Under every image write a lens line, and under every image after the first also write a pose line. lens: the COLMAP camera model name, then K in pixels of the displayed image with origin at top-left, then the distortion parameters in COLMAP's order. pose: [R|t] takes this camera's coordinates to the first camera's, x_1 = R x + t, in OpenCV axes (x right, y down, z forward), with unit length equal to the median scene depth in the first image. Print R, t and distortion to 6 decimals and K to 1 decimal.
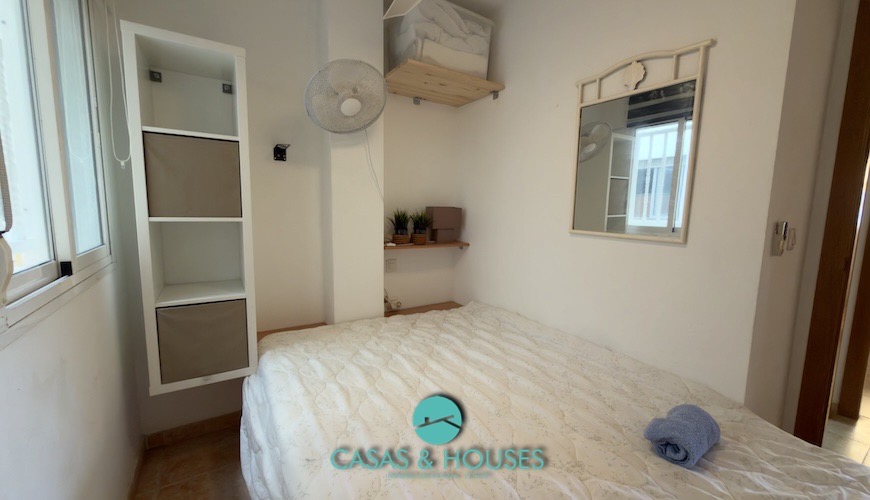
lens RADIAL K [[347.4, 0, 435.8], [0, 347.4, 248.3], [0, 0, 1]] dist [0.000989, 0.000020]
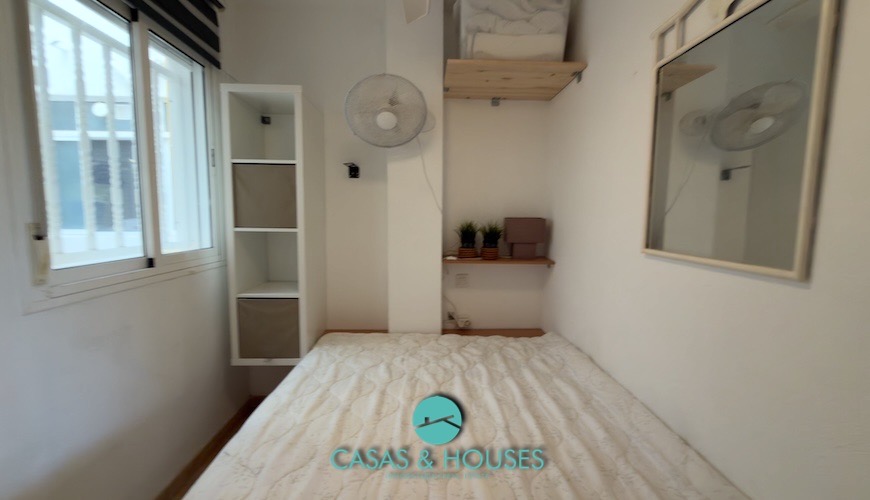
lens RADIAL K [[347.4, 0, 435.8], [0, 347.4, 248.3], [0, 0, 1]] dist [0.000989, 0.000020]
pose [[0.858056, 0.033159, -0.512484, 0.347460], [-0.051653, 0.998425, -0.021883, -0.015722], [0.510952, 0.045248, 0.858418, 0.184683]]
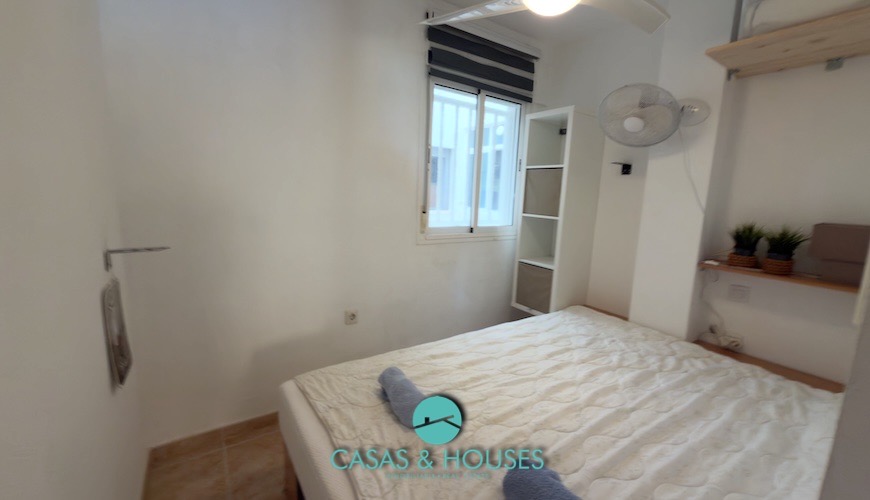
lens RADIAL K [[345.6, 0, 438.3], [0, 345.6, 246.1], [0, 0, 1]] dist [-0.000019, -0.000108]
pose [[0.035465, 0.132942, -0.990489, 0.738627], [-0.159834, 0.979109, 0.125692, -0.054110], [0.986507, 0.153856, 0.055973, 0.321200]]
